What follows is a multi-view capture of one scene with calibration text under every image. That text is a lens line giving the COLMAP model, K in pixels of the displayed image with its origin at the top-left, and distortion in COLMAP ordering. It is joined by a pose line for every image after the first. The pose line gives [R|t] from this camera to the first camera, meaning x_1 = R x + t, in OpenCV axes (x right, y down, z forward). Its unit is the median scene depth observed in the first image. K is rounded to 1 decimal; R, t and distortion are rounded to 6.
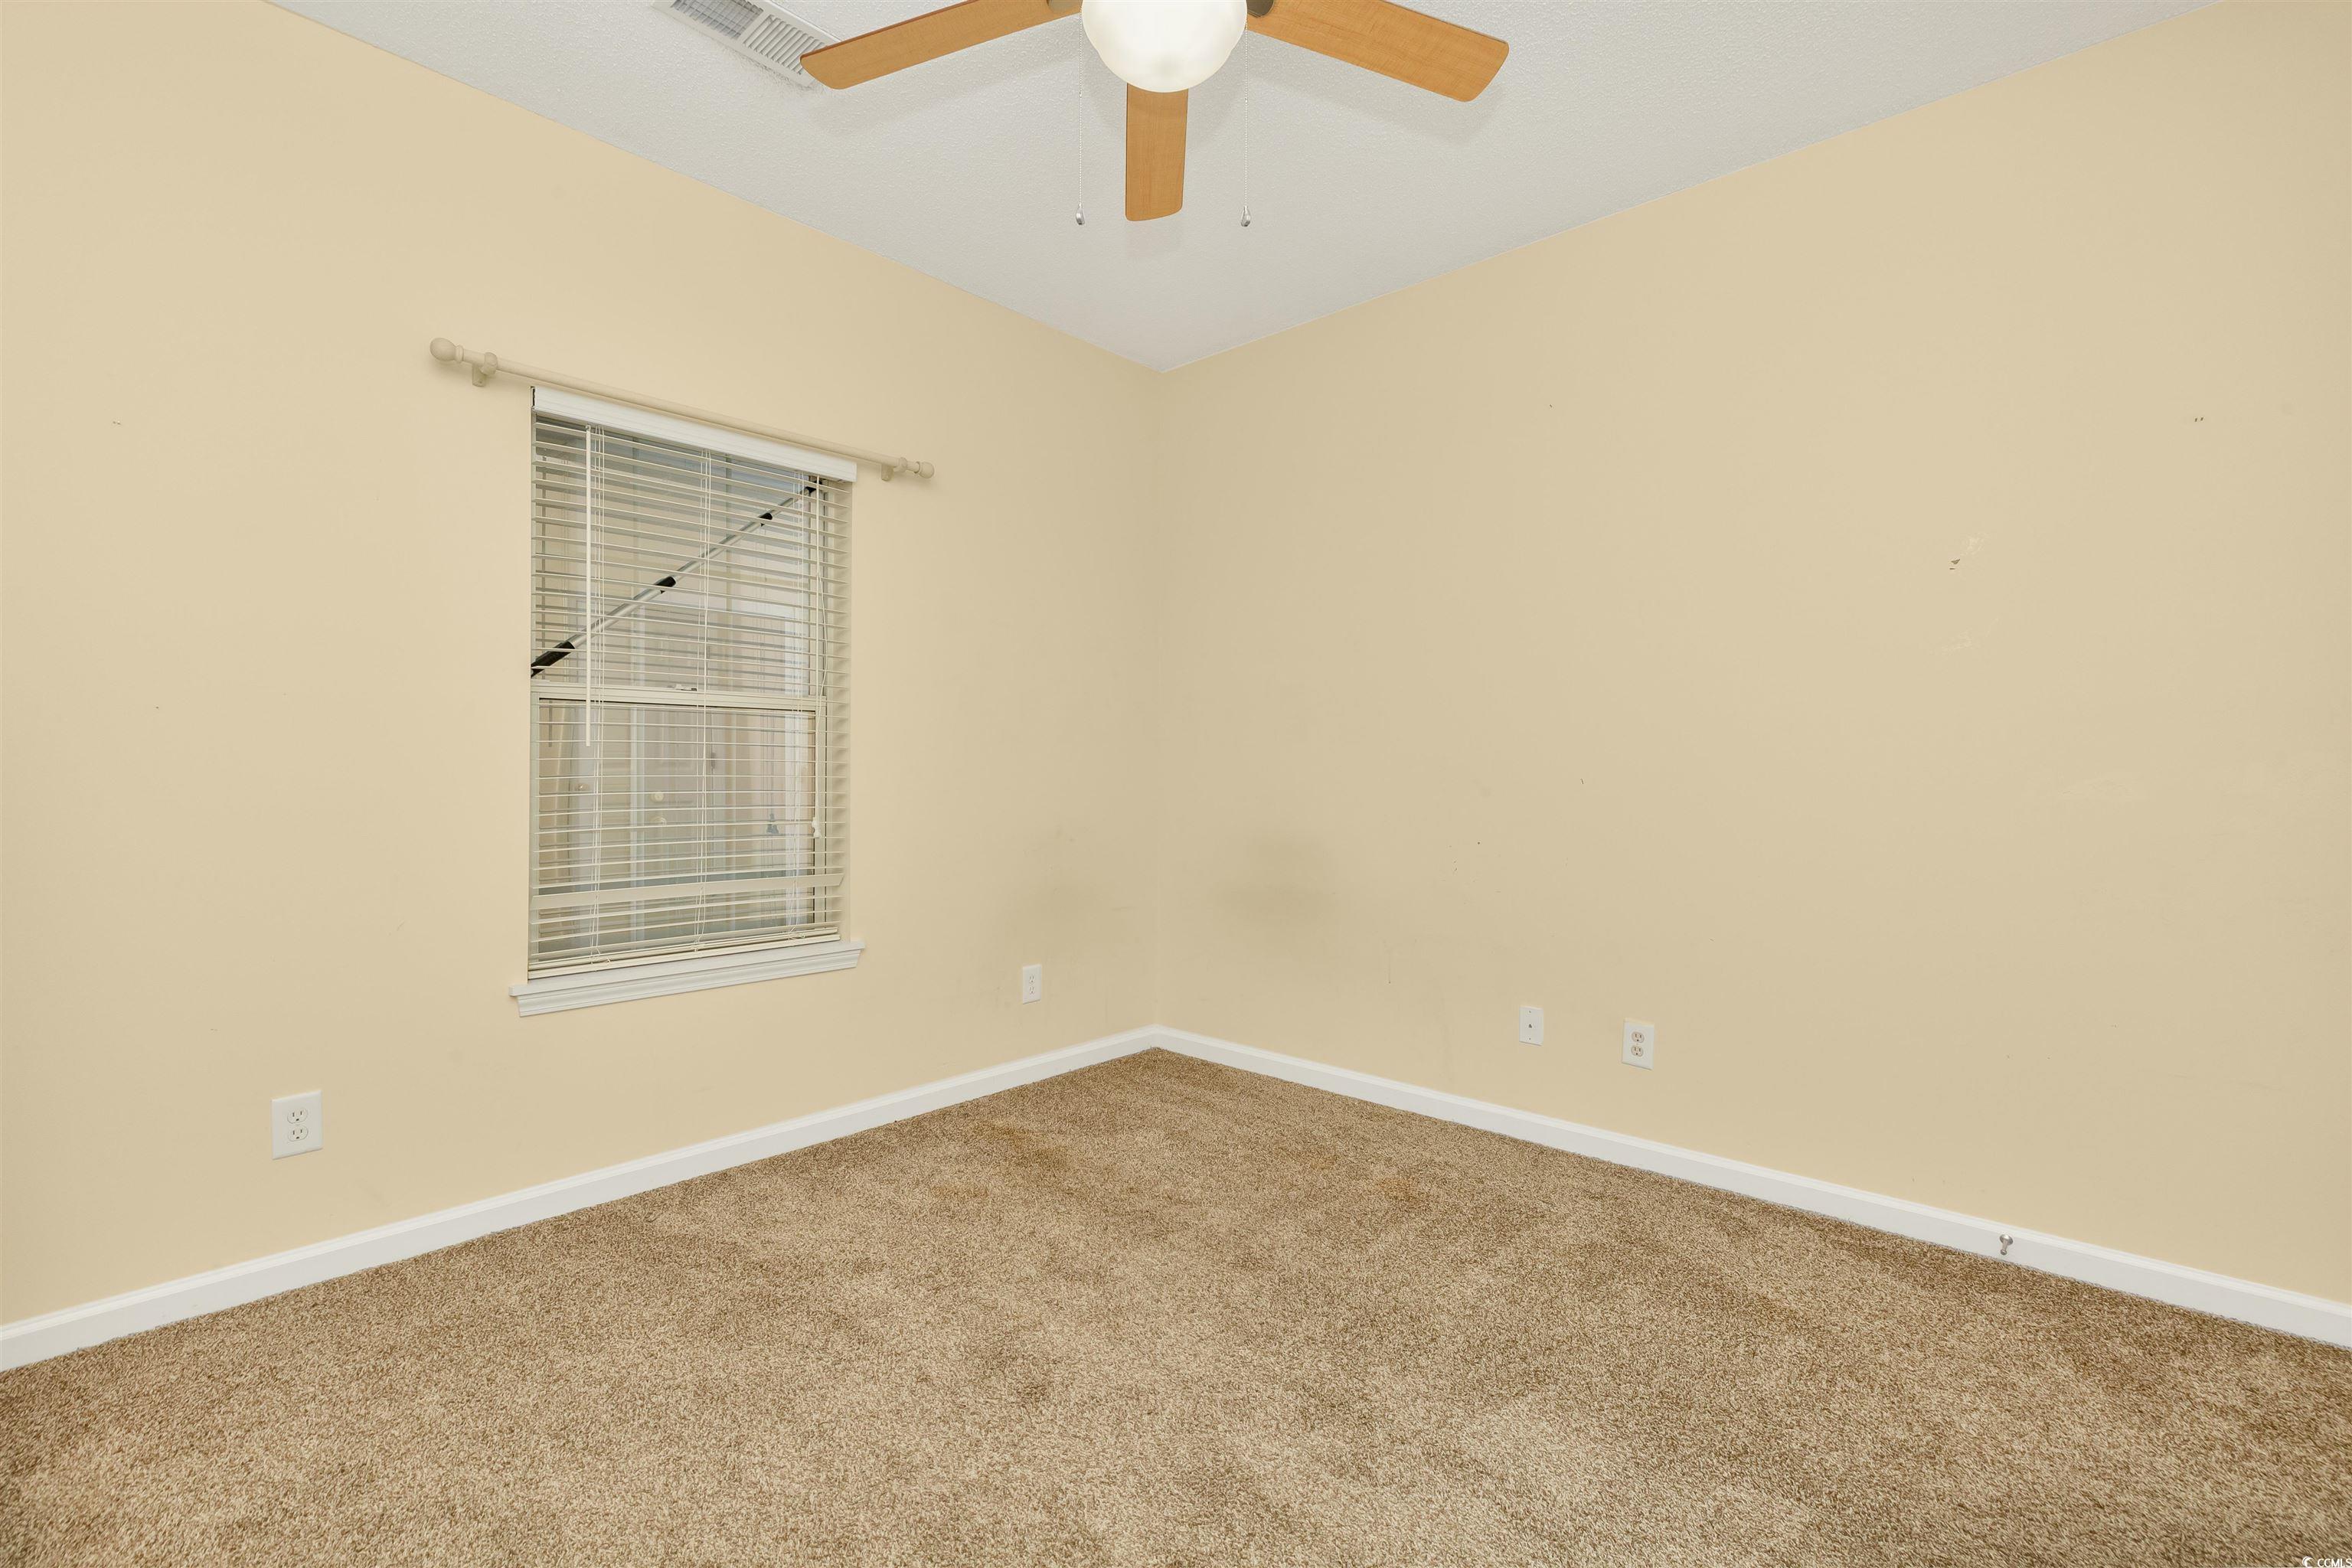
lens RADIAL K [[1072.2, 0, 1170.5], [0, 1072.2, 775.4], [0, 0, 1]] dist [0.007094, 0.000530]
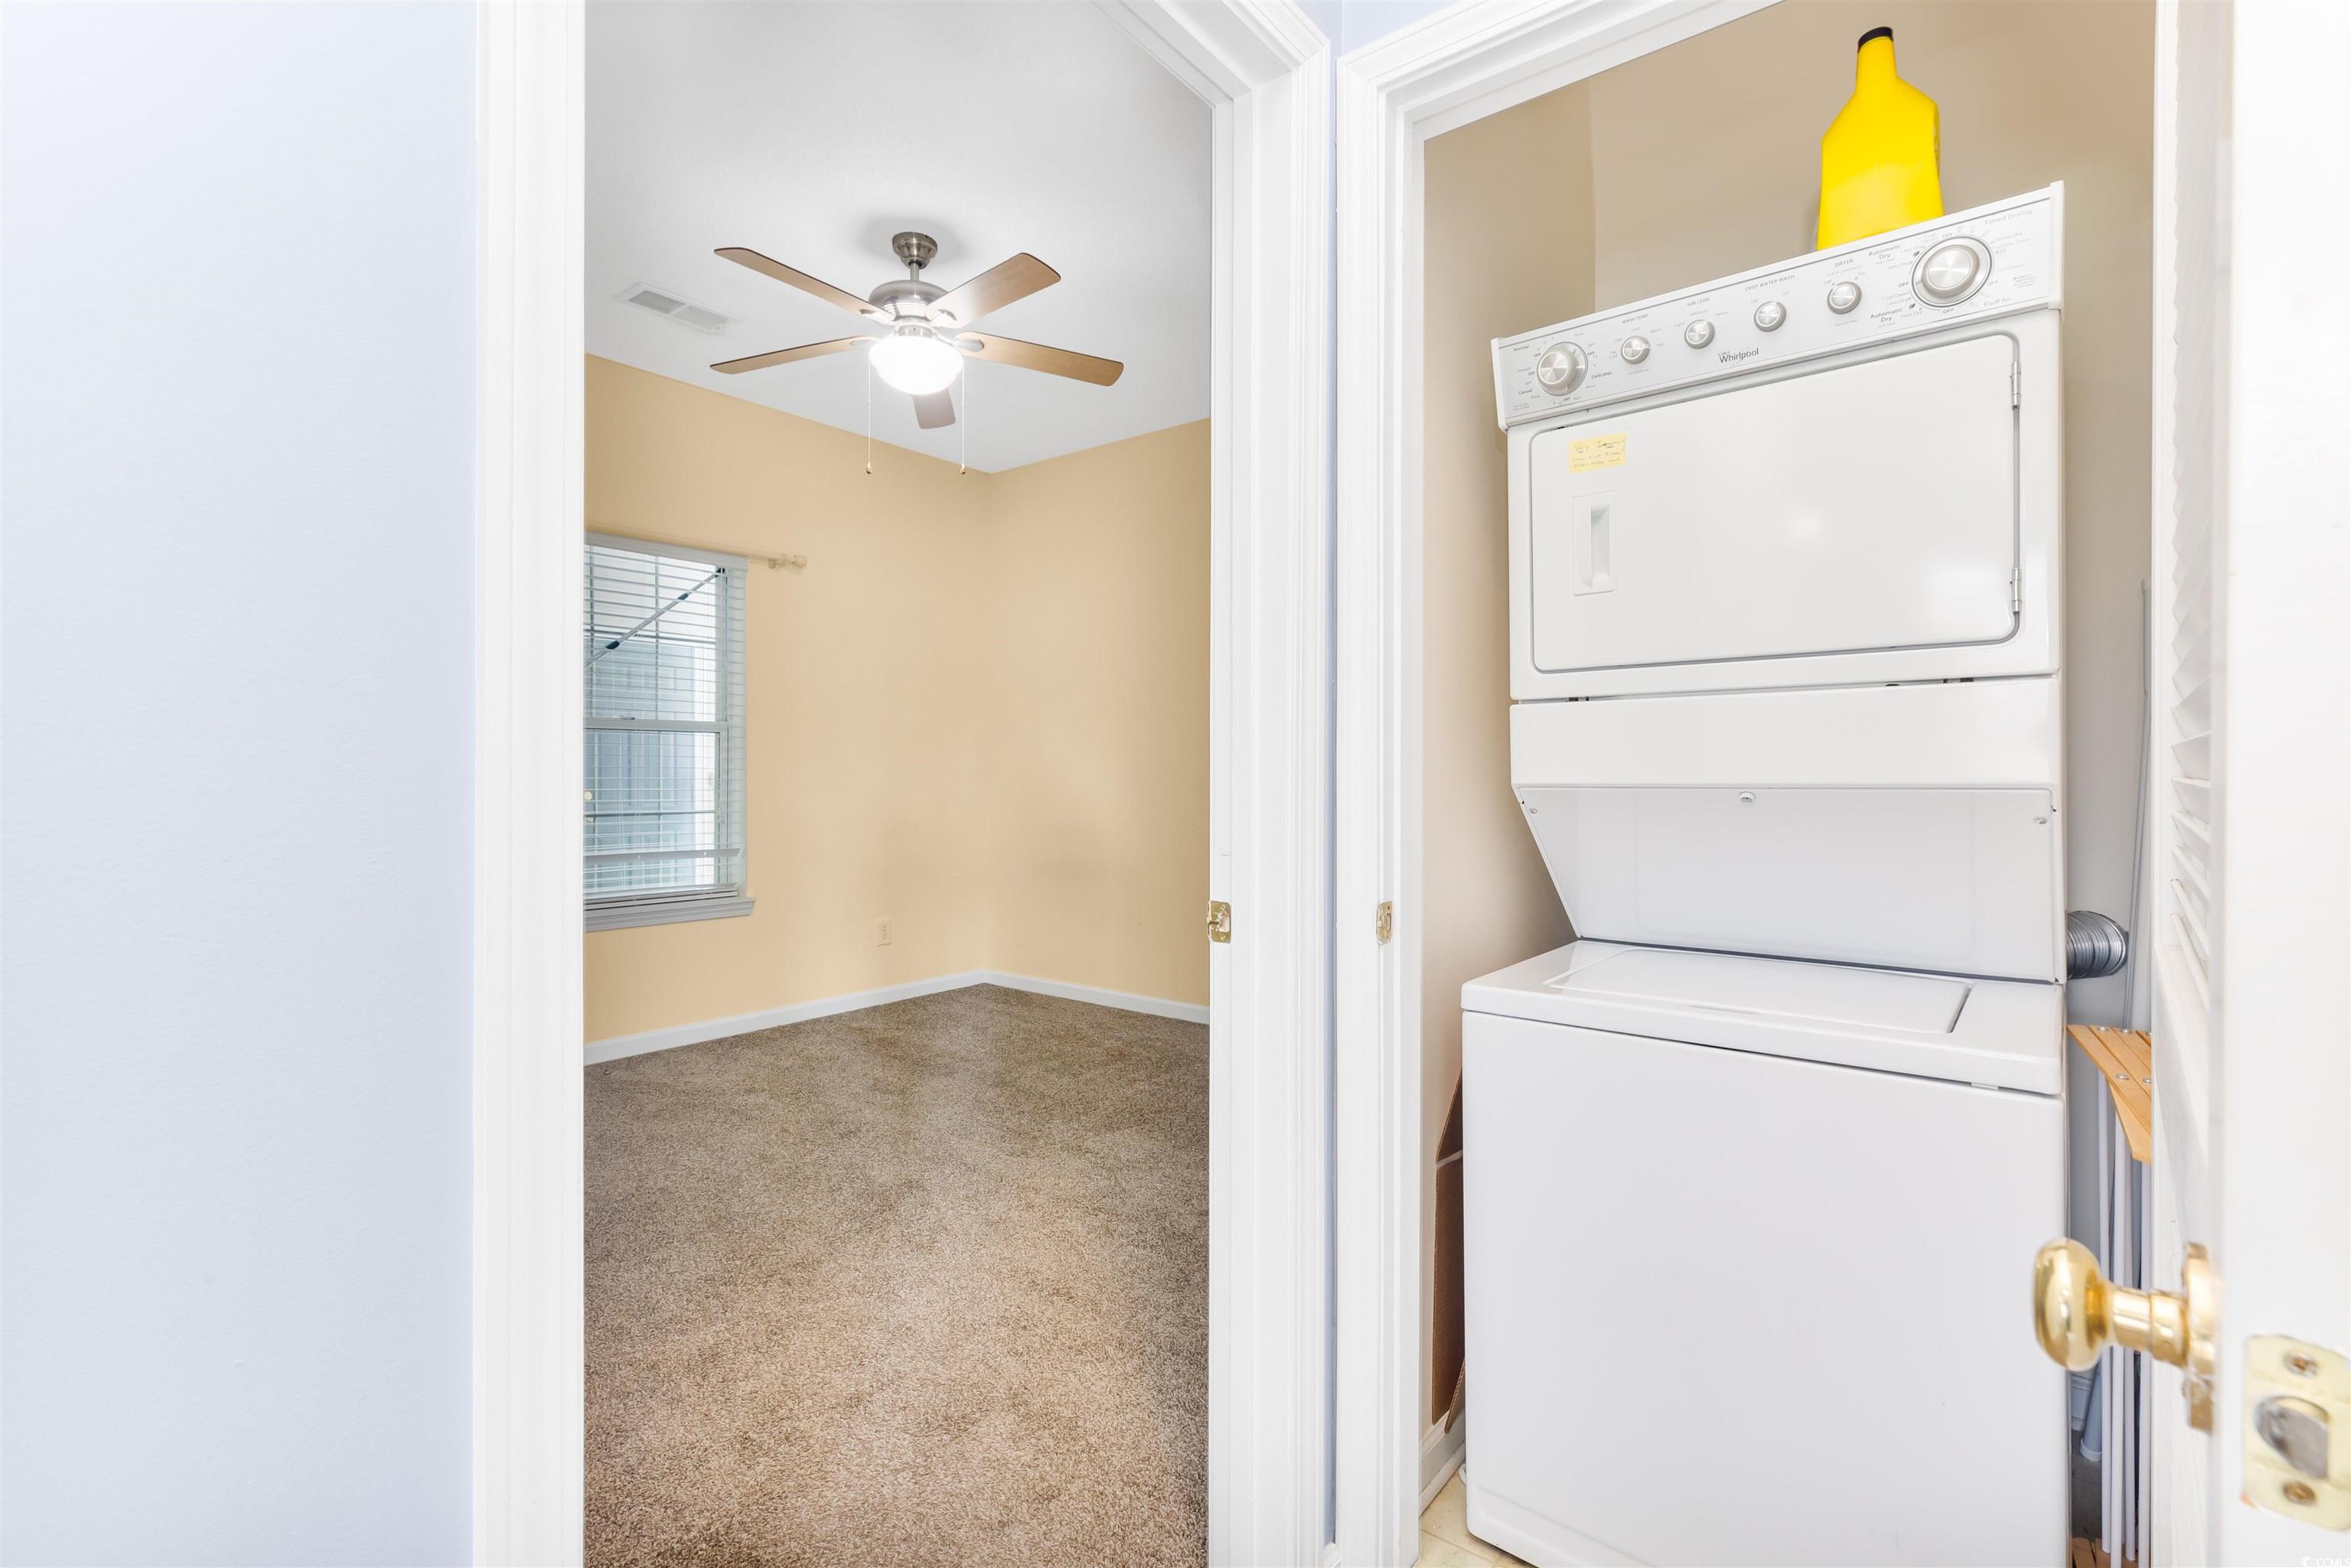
lens RADIAL K [[1071.7, 0, 1184.4], [0, 1071.7, 785.7], [0, 0, 1]] dist [0.007094, 0.000530]
pose [[0.996311, -0.002911, 0.085770, 0.191062], [0.002480, 0.999984, 0.005135, 0.002182], [-0.085784, -0.004903, 0.996302, -0.555918]]
